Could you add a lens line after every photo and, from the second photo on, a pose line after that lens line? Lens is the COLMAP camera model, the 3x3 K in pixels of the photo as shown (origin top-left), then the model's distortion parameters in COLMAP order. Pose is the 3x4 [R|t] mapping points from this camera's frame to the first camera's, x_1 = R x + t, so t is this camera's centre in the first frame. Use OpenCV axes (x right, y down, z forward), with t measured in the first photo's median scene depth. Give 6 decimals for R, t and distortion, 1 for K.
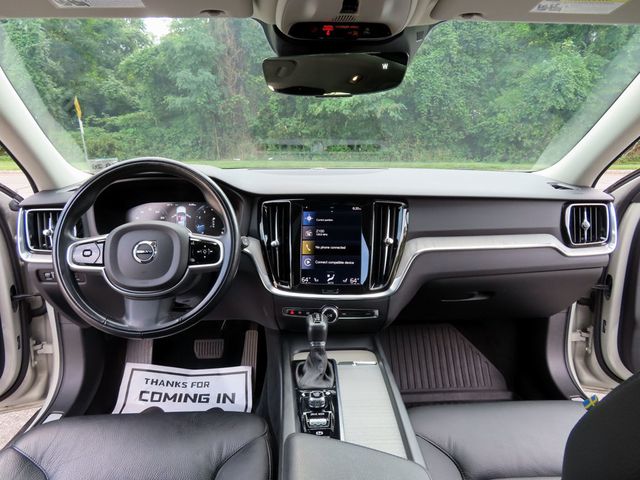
lens RADIAL K [[456.5, 0, 320.0], [0, 456.5, 240.0], [0, 0, 1]] dist [-0.011781, 0.006841]
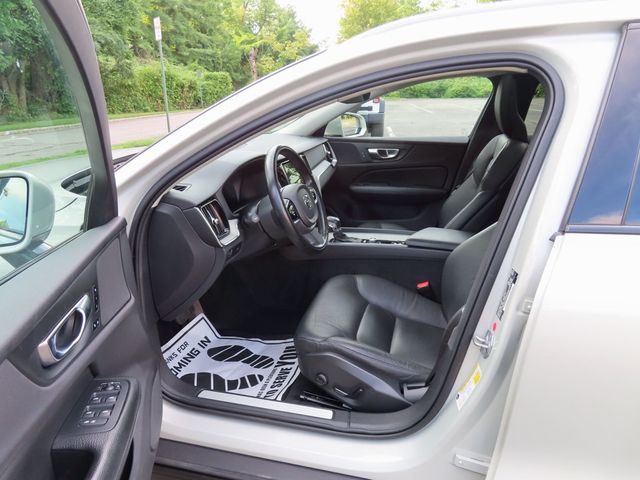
lens RADIAL K [[456.5, 0, 320.0], [0, 456.5, 240.0], [0, 0, 1]] dist [-0.011781, 0.006841]
pose [[0.298023, -0.318609, 0.899817, -0.106261], [0.237384, 0.937776, 0.253427, -0.014207], [-0.924571, 0.138075, 0.355111, 0.021755]]
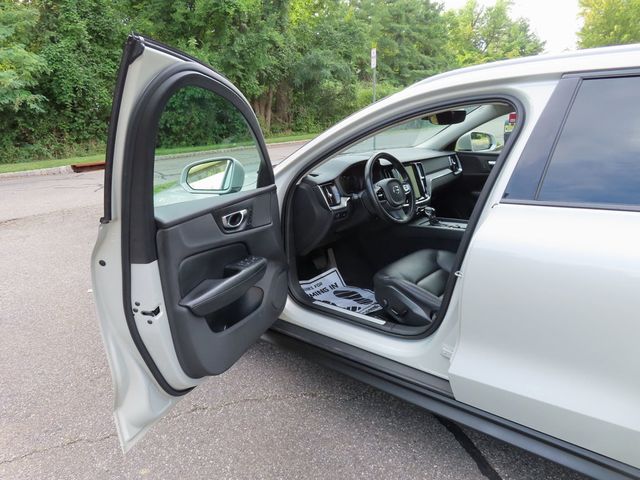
lens RADIAL K [[456.5, 0, 320.0], [0, 456.5, 240.0], [0, 0, 1]] dist [-0.011781, 0.006841]
pose [[0.685167, -0.231839, 0.690504, -0.136039], [0.210438, 0.970573, 0.117062, -0.005174], [-0.697325, 0.065101, 0.713793, -0.025293]]
